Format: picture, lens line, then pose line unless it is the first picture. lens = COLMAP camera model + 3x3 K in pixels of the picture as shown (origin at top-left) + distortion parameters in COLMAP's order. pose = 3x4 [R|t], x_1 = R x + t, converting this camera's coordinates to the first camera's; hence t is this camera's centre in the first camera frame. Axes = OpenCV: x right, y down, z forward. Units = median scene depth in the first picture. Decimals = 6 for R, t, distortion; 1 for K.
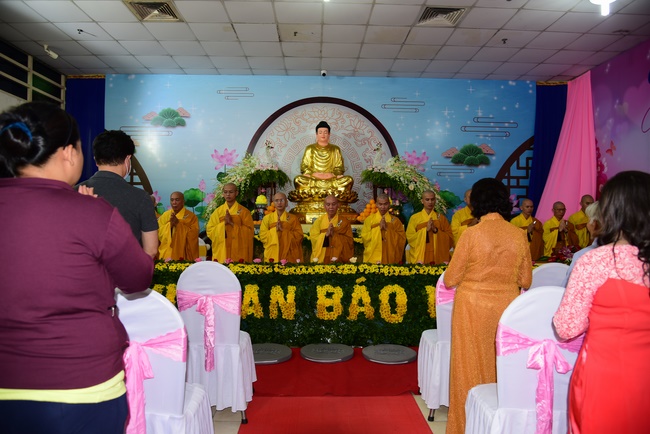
lens RADIAL K [[451.6, 0, 330.8], [0, 451.6, 221.5], [0, 0, 1]] dist [0.004314, 0.000460]
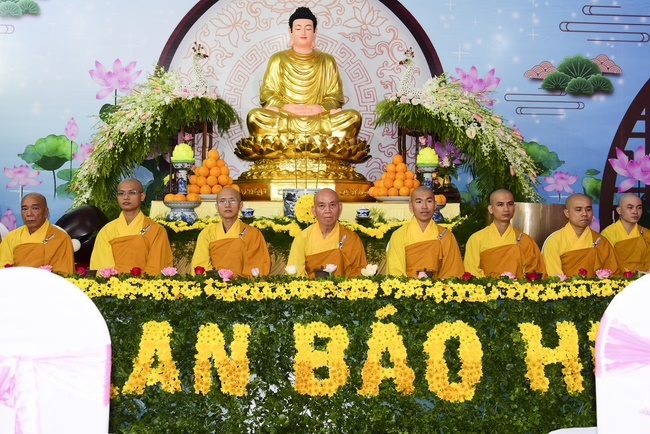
lens RADIAL K [[660.7, 0, 319.5], [0, 660.7, 213.6], [0, 0, 1]] dist [0.001081, 0.000000]
pose [[0.999658, 0.001877, 0.026087, -0.018502], [-0.001644, 0.999959, -0.008952, 0.025869], [-0.026103, 0.008906, 0.999620, 0.244213]]
